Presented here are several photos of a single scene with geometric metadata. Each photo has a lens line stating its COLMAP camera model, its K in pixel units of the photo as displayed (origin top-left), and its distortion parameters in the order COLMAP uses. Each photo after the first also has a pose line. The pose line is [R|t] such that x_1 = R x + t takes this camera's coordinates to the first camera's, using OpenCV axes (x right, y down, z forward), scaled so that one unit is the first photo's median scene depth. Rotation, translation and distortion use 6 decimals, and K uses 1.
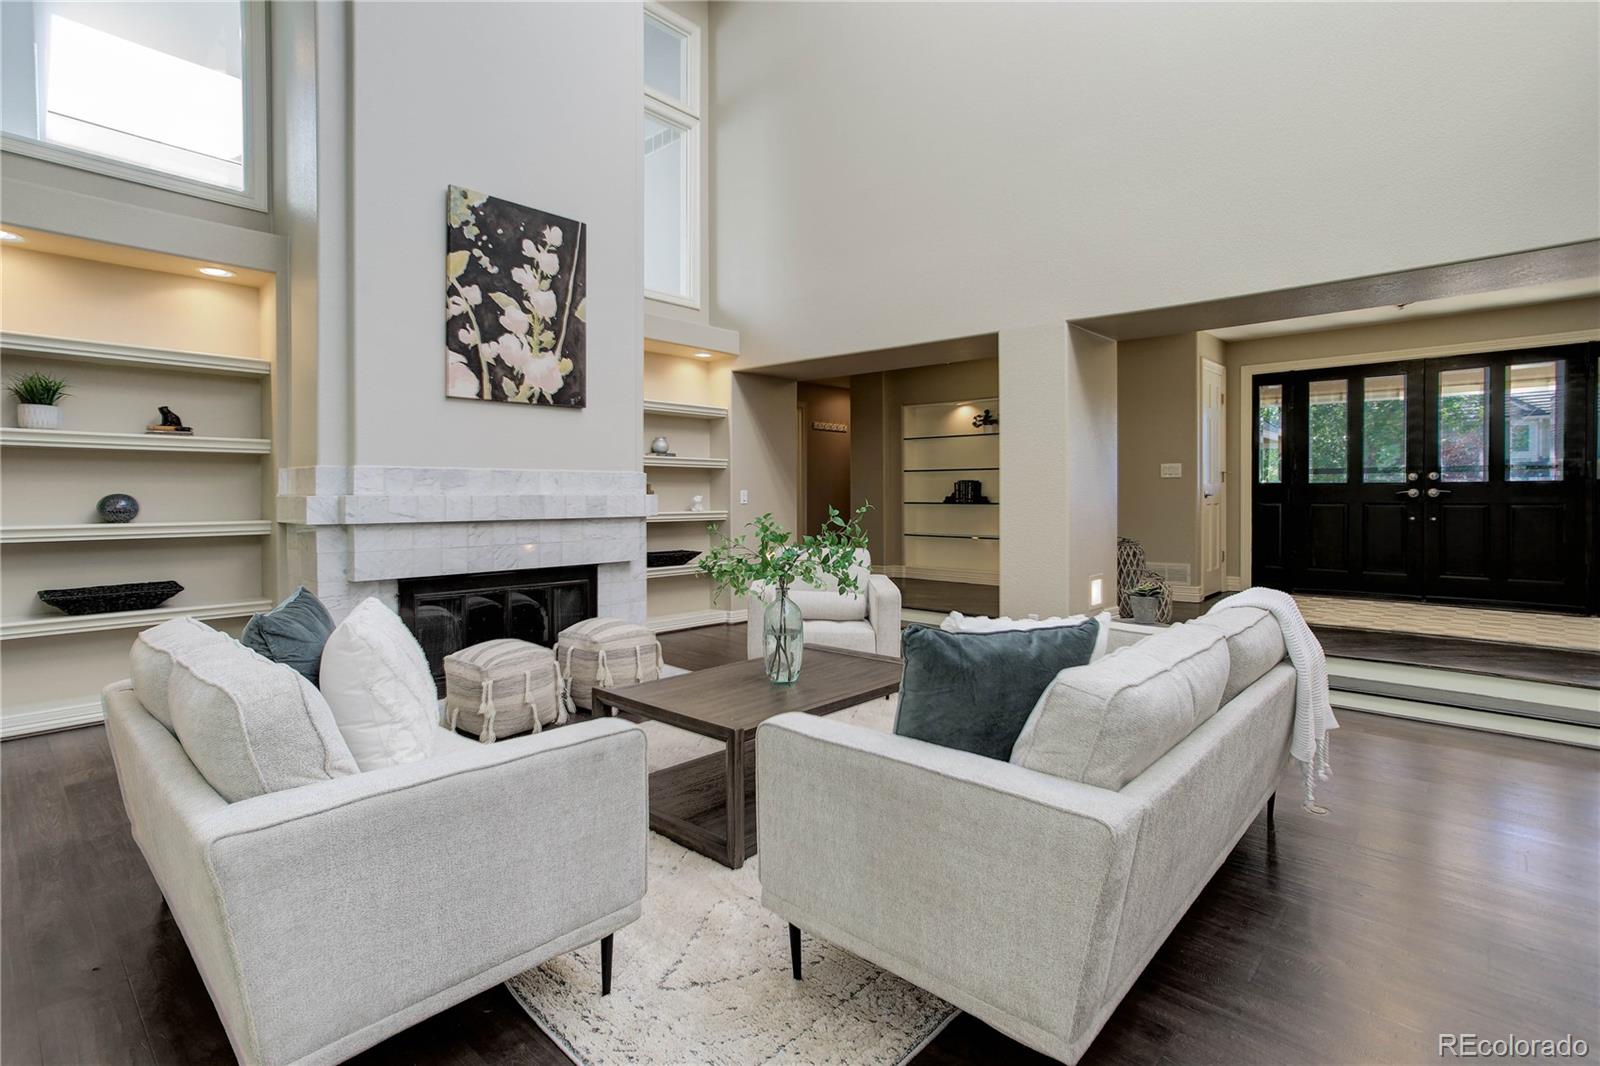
lens RADIAL K [[788.0, 0, 781.2], [0, 788.0, 516.0], [0, 0, 1]] dist [-0.034361, 0.024003]
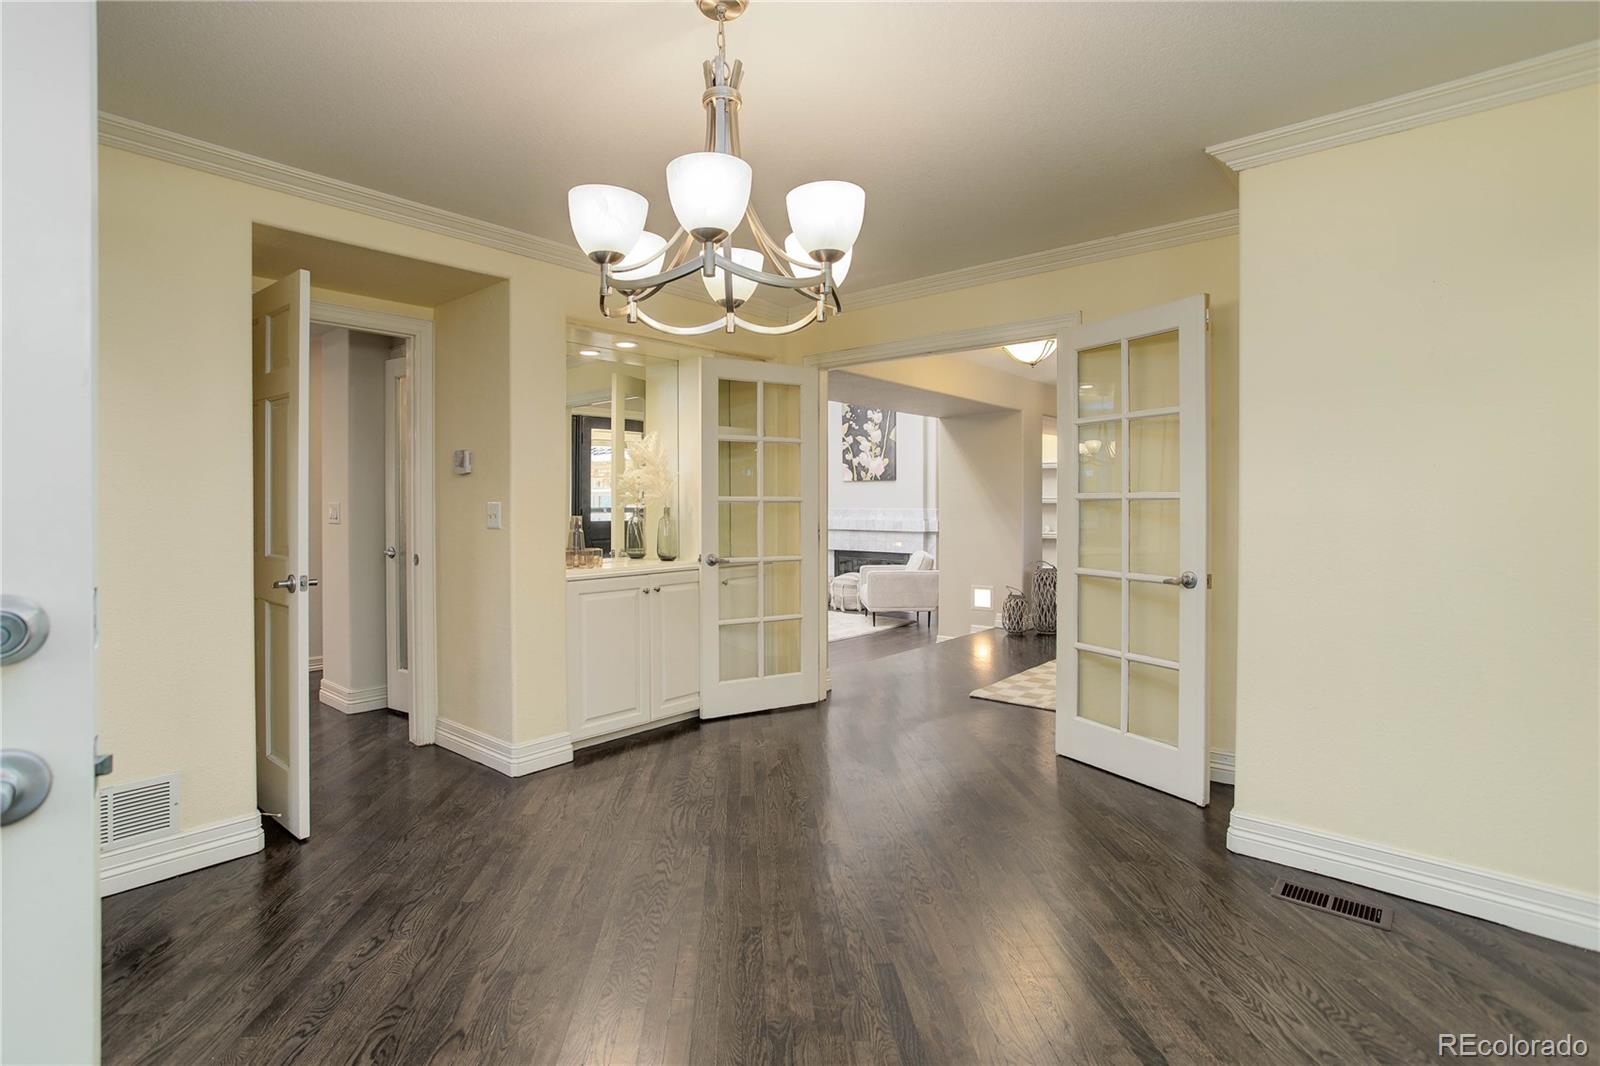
lens RADIAL K [[777.4, 0, 791.8], [0, 777.4, 527.4], [0, 0, 1]] dist [-0.054517, 0.034014]
pose [[0.058817, 0.031116, -0.997784, 1.992183], [-0.028355, 0.999163, 0.029488, -0.067561], [0.997866, 0.026558, 0.059650, 0.646714]]
